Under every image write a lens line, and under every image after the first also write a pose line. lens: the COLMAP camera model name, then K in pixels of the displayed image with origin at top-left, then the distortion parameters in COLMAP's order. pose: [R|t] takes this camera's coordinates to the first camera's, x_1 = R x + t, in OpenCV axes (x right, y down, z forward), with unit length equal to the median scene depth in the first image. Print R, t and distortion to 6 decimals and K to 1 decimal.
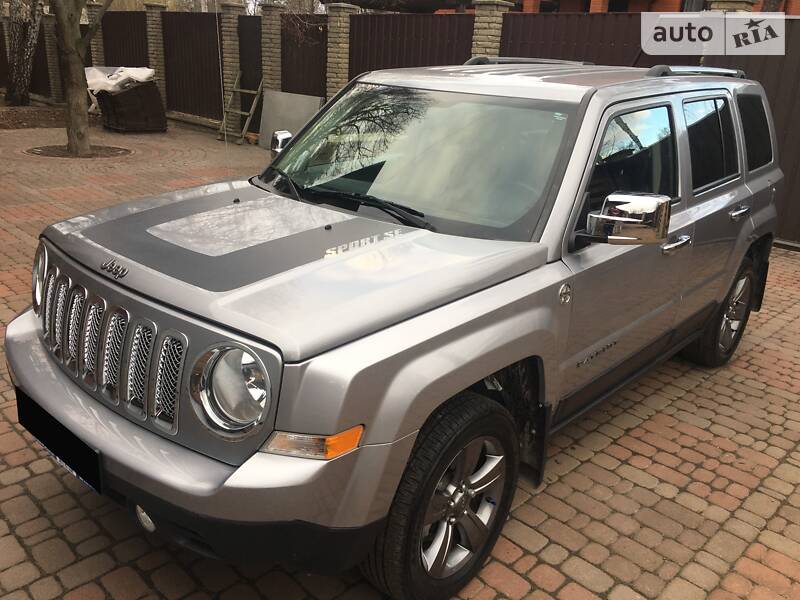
lens RADIAL K [[681.8, 0, 398.0], [0, 681.8, 299.3], [0, 0, 1]] dist [0.079492, -0.110831]
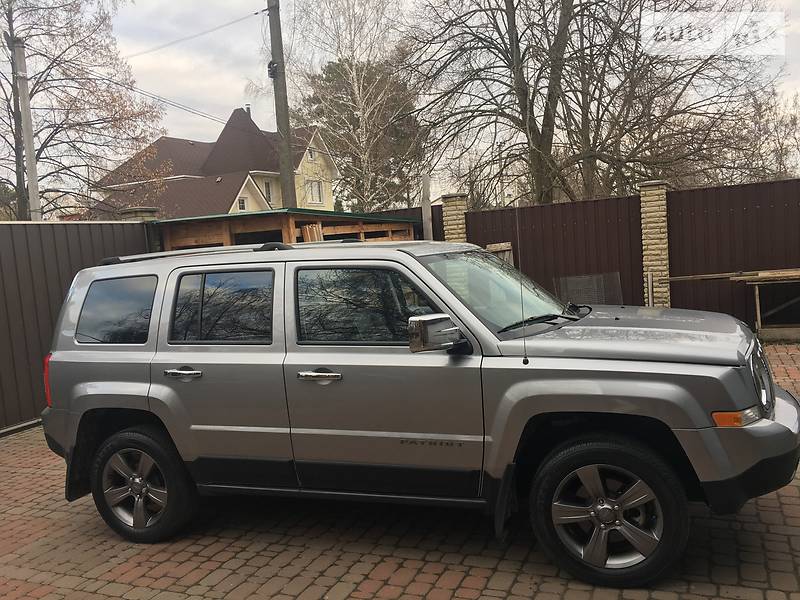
lens RADIAL K [[681.8, 0, 400.2], [0, 681.8, 307.3], [0, 0, 1]] dist [0.079492, -0.110831]
pose [[-0.361642, -0.102805, 0.926632, -1.292377], [0.377127, 0.892828, 0.246238, -0.639316], [-0.852637, 0.438508, -0.284114, 1.674435]]
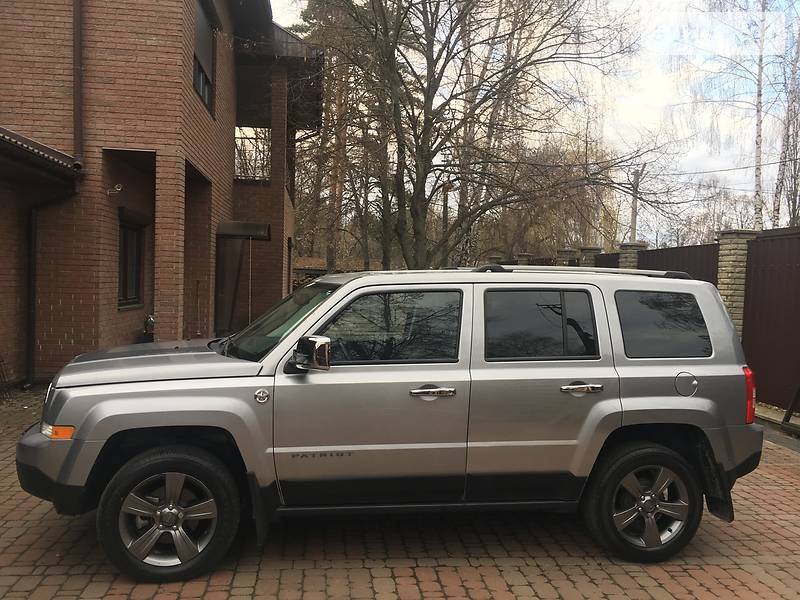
lens RADIAL K [[681.8, 0, 401.0], [0, 681.8, 299.8], [0, 0, 1]] dist [0.079492, -0.110831]
pose [[0.787828, -0.007696, -0.615848, 1.230460], [-0.199986, 0.942544, -0.267613, 0.118093], [0.582523, 0.333994, 0.741023, -0.026927]]
